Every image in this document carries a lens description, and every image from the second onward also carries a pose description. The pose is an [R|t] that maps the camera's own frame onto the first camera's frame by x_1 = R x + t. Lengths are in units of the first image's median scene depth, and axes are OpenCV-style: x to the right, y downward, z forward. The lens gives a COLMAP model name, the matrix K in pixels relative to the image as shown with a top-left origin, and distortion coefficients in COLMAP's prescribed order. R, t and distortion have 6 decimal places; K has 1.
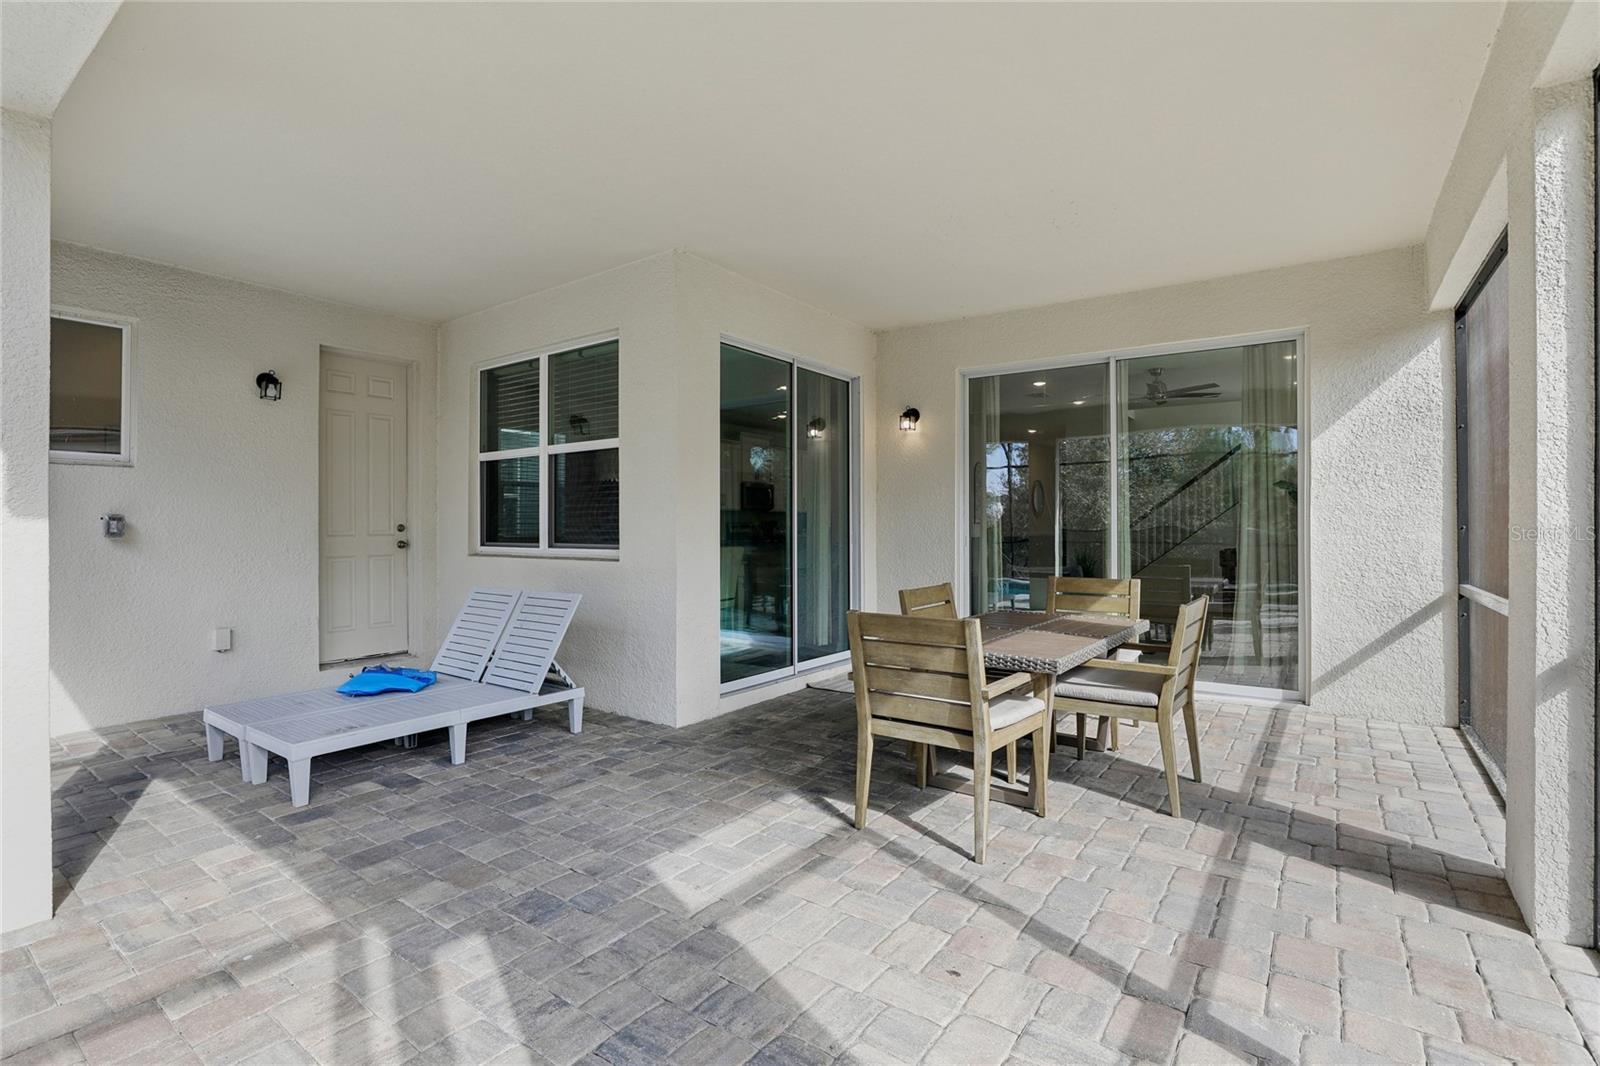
lens RADIAL K [[744.4, 0, 803.4], [0, 744.4, 526.2], [0, 0, 1]] dist [-0.042535, 0.012062]
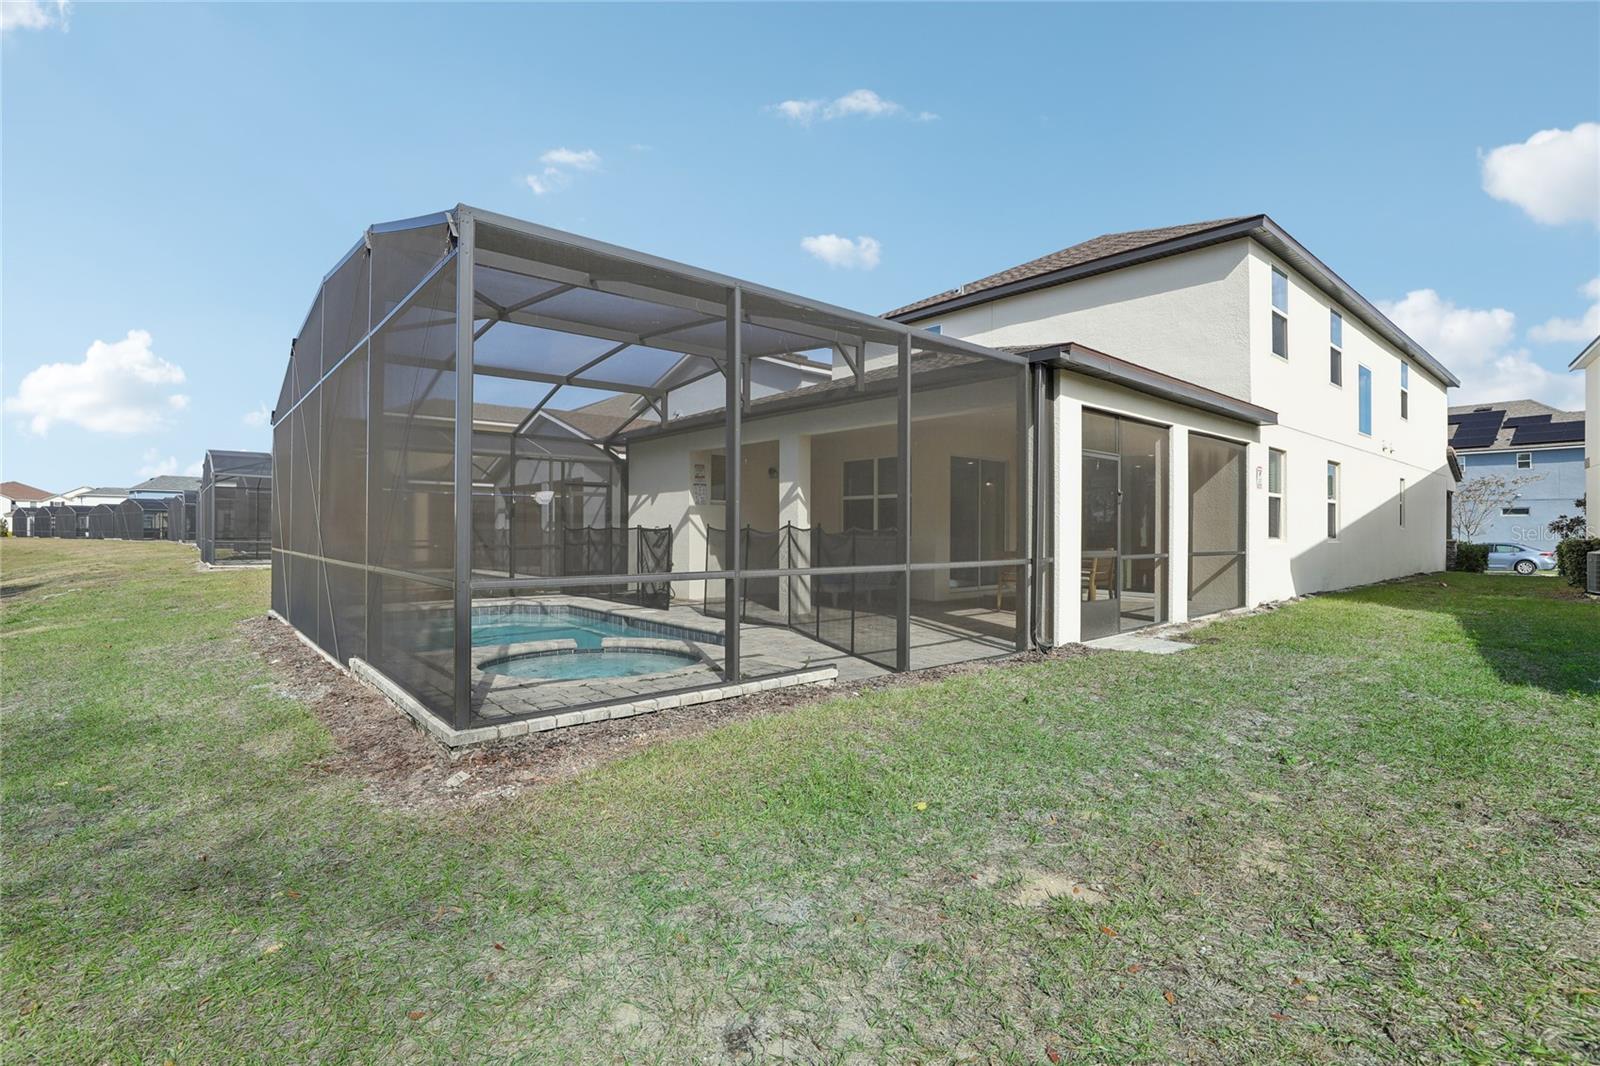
lens RADIAL K [[744.4, 0, 803.9], [0, 744.4, 531.4], [0, 0, 1]] dist [-0.042535, 0.012062]
pose [[0.973535, 0.004084, -0.228502, -0.015548], [-0.003007, 0.999983, 0.005064, 0.004132], [0.228518, -0.004243, 0.973530, -1.649877]]
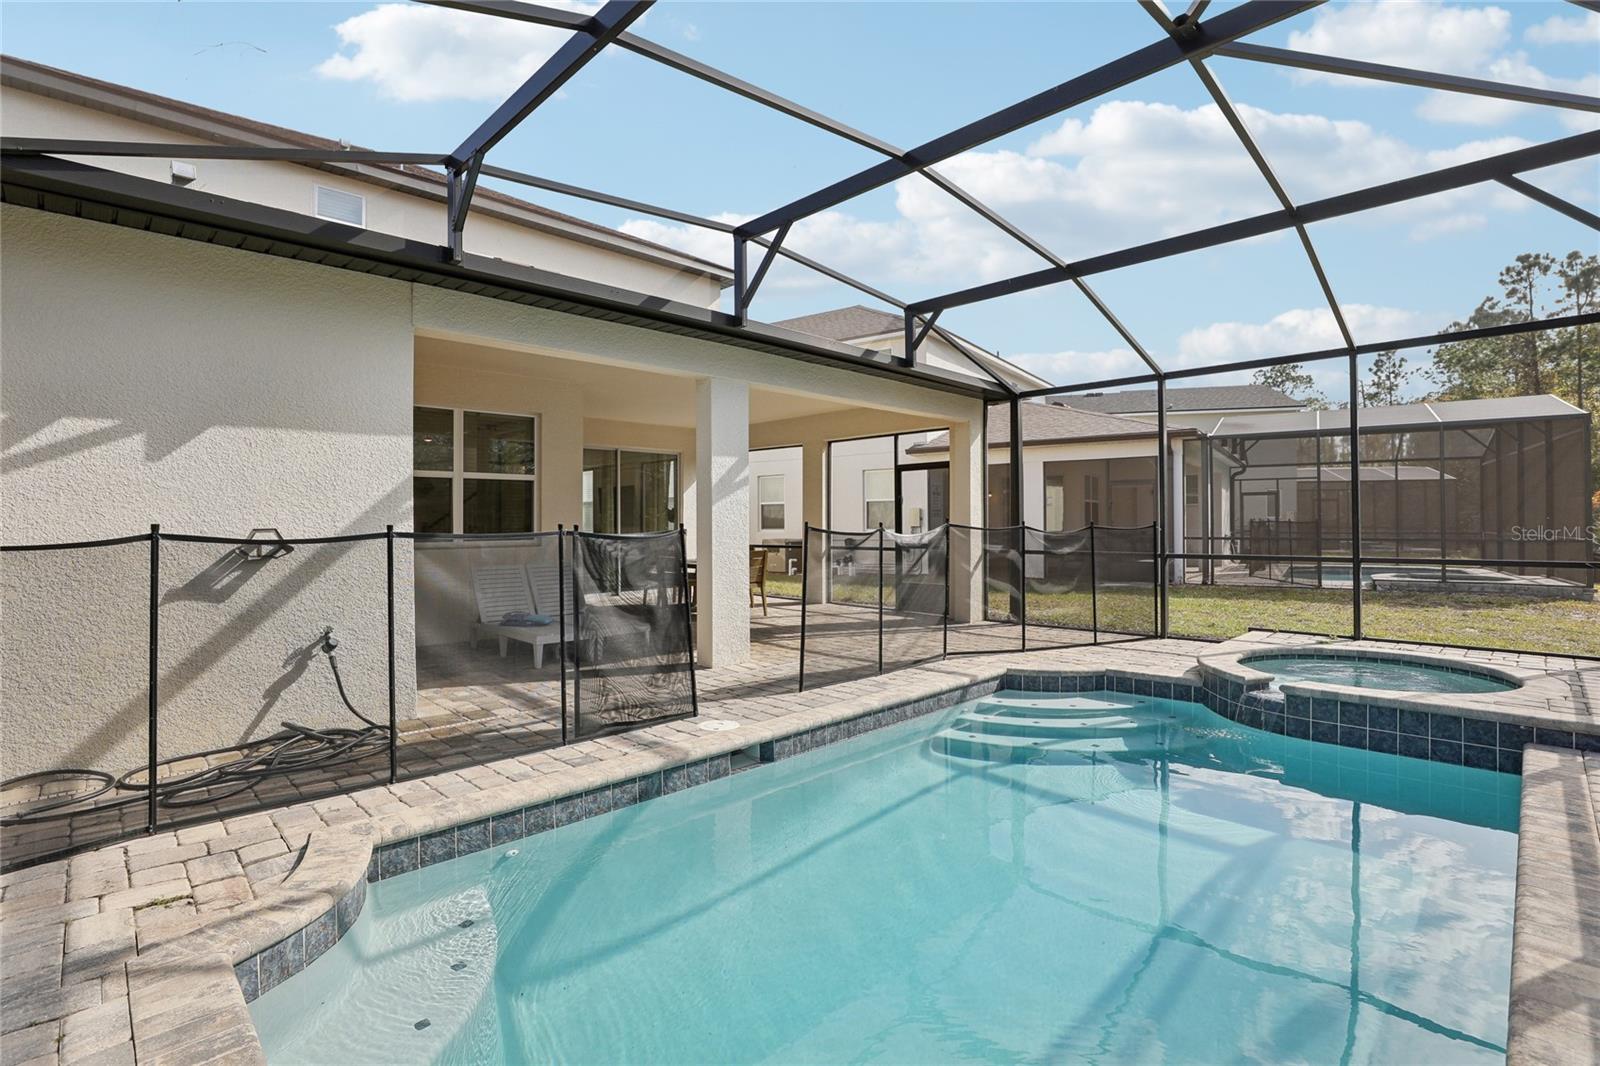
lens RADIAL K [[744.4, 0, 802.0], [0, 744.4, 527.3], [0, 0, 1]] dist [-0.042535, 0.012062]
pose [[0.172360, -0.005973, 0.985016, -1.842613], [0.003653, 0.999979, 0.005425, -0.004586], [-0.985027, 0.002664, 0.172378, 0.082220]]
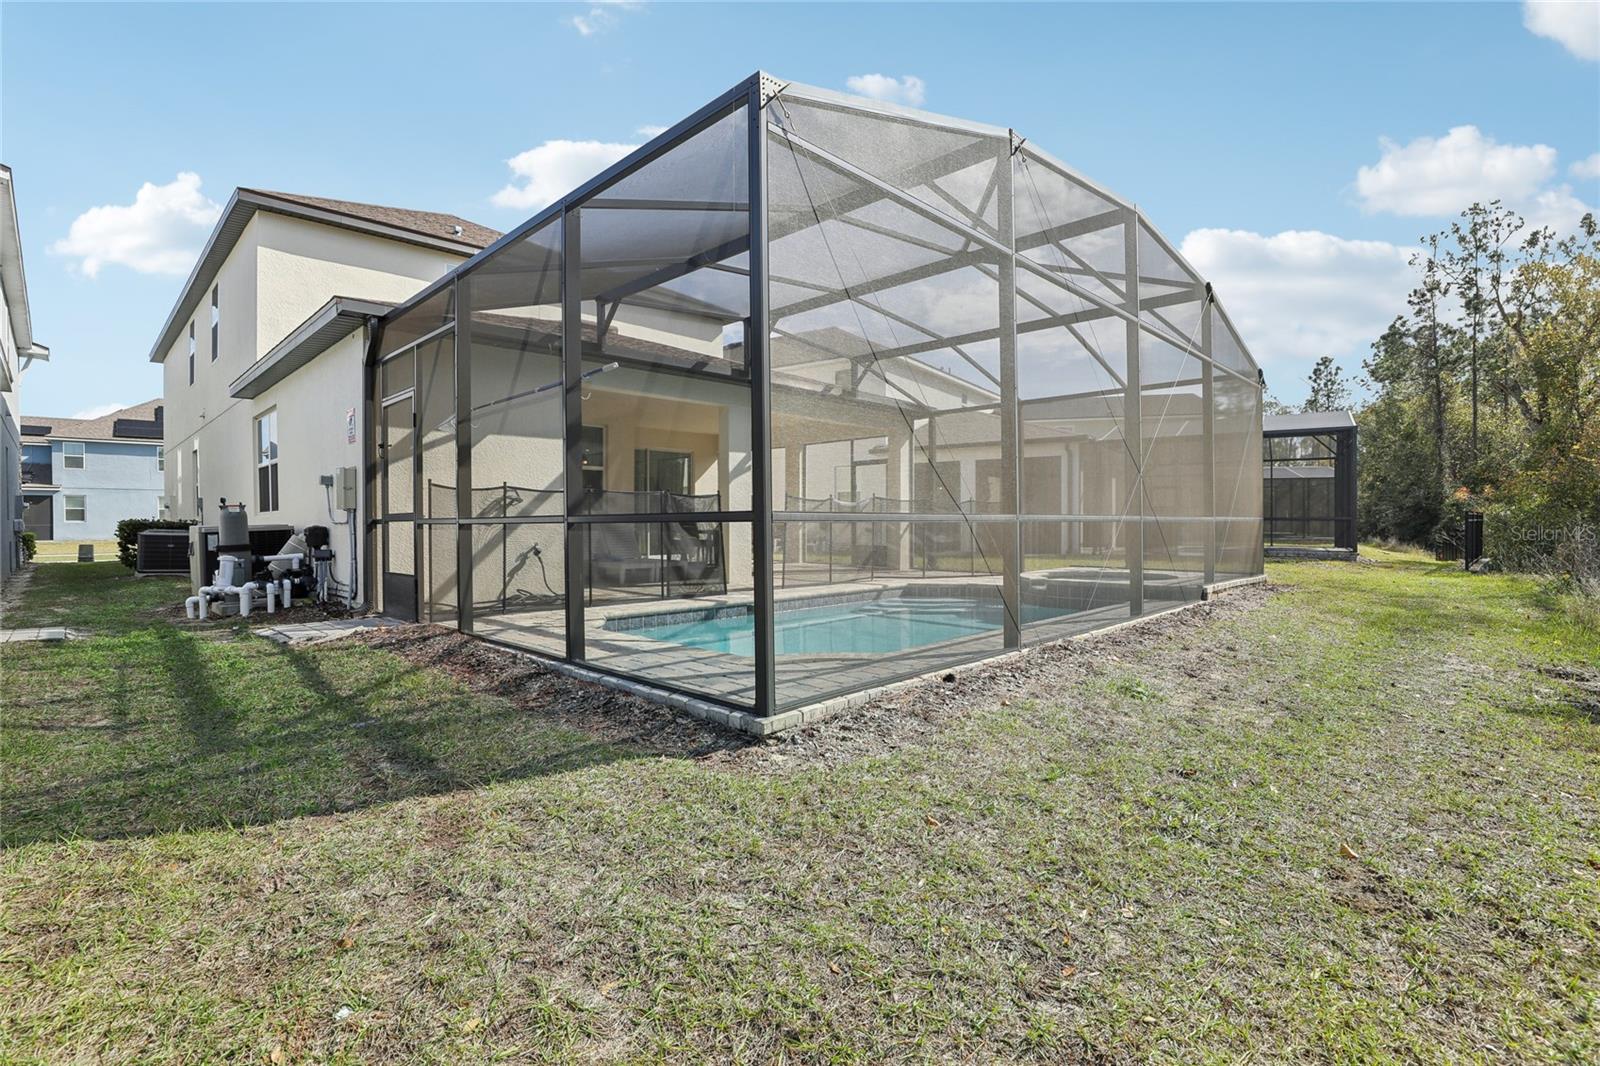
lens RADIAL K [[744.4, 0, 805.1], [0, 744.4, 529.4], [0, 0, 1]] dist [-0.042535, 0.012062]
pose [[0.145219, -0.009726, 0.989352, -2.673415], [0.001374, 0.999953, 0.009629, 0.073072], [-0.989399, -0.000039, 0.145226, -0.066411]]
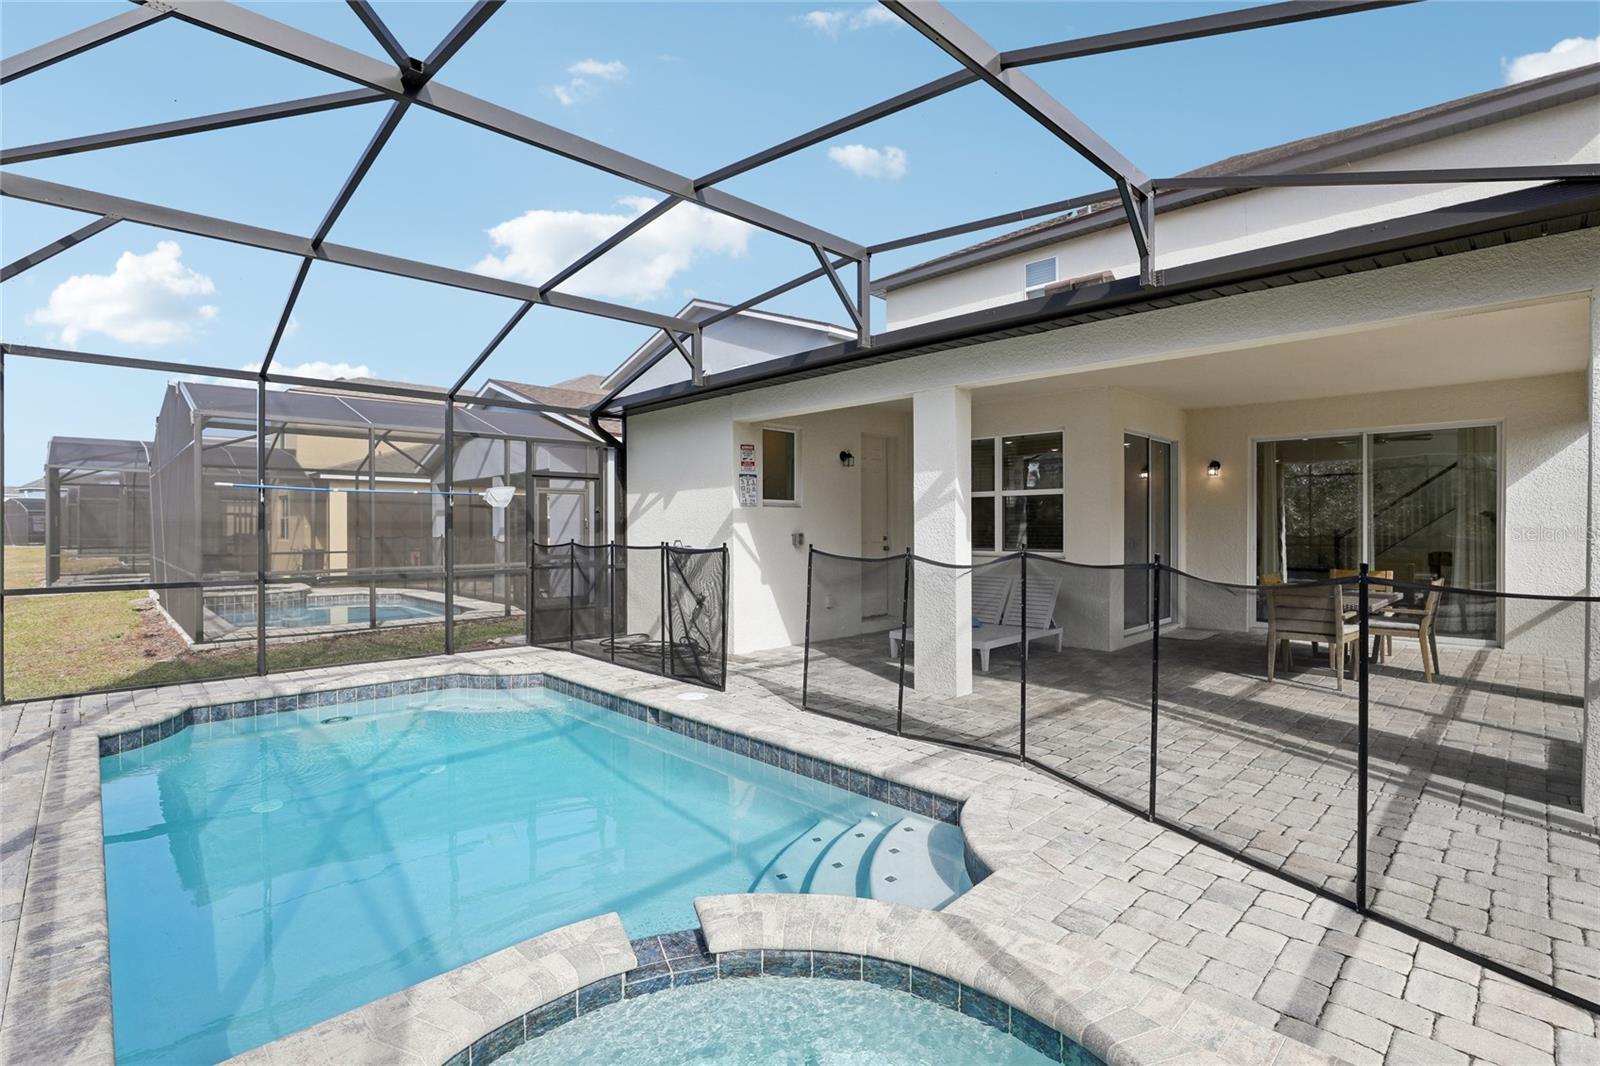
lens RADIAL K [[744.4, 0, 798.5], [0, 744.4, 532.3], [0, 0, 1]] dist [-0.042535, 0.012062]
pose [[0.984812, 0.000278, -0.173626, -0.559701], [0.001571, 0.999944, 0.010509, -0.035697], [0.173619, -0.010622, 0.984756, -0.831501]]
